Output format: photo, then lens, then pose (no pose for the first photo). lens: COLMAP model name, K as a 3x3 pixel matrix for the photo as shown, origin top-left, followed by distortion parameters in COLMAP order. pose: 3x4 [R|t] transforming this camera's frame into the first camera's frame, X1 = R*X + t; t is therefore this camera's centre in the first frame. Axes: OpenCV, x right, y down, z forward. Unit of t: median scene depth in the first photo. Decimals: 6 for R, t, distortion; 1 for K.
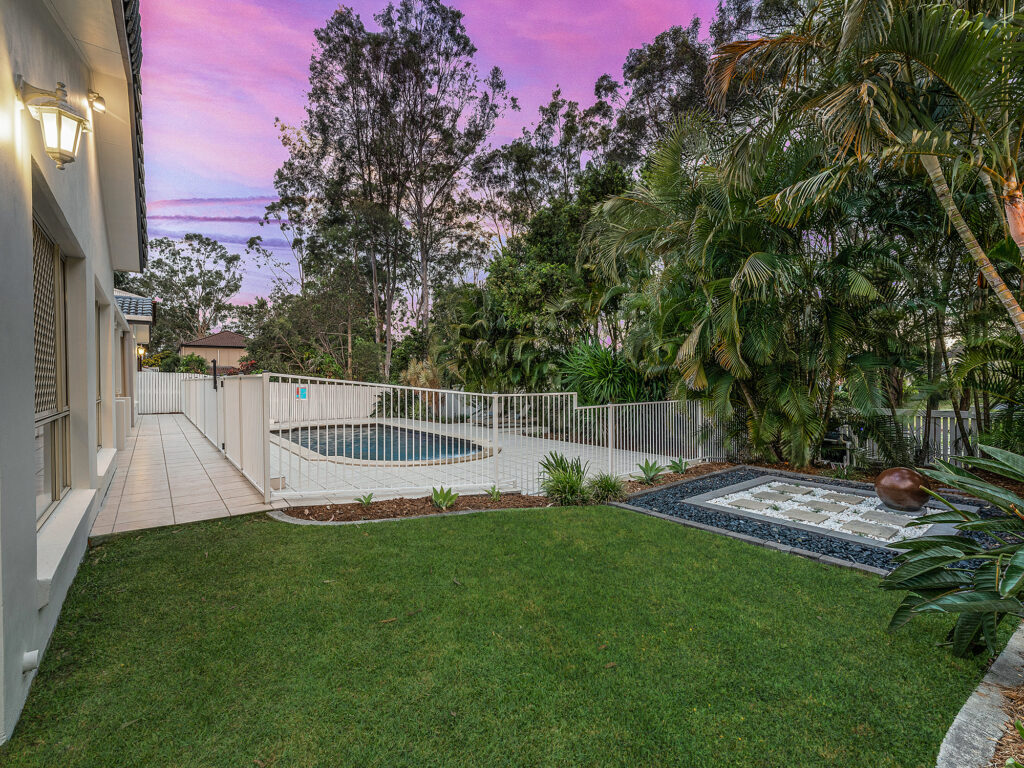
lens RADIAL K [[464.6, 0, 511.2], [0, 464.6, 382.7], [0, 0, 1]] dist [-0.000846, 0.000695]
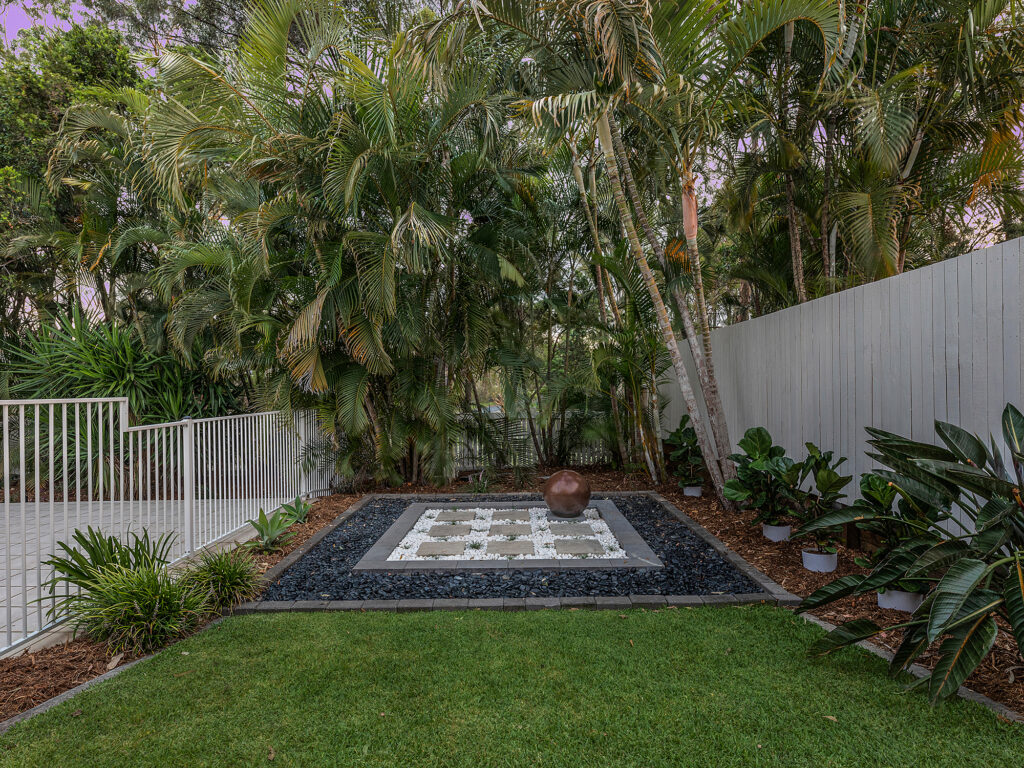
lens RADIAL K [[561.0, 0, 510.8], [0, 561.0, 384.4], [0, 0, 1]] dist [0.000094, 0.001265]
pose [[0.622737, 0.000293, 0.782431, -0.077971], [0.016792, 0.999765, -0.013740, 0.024301], [-0.782251, 0.021695, 0.622586, 0.347723]]
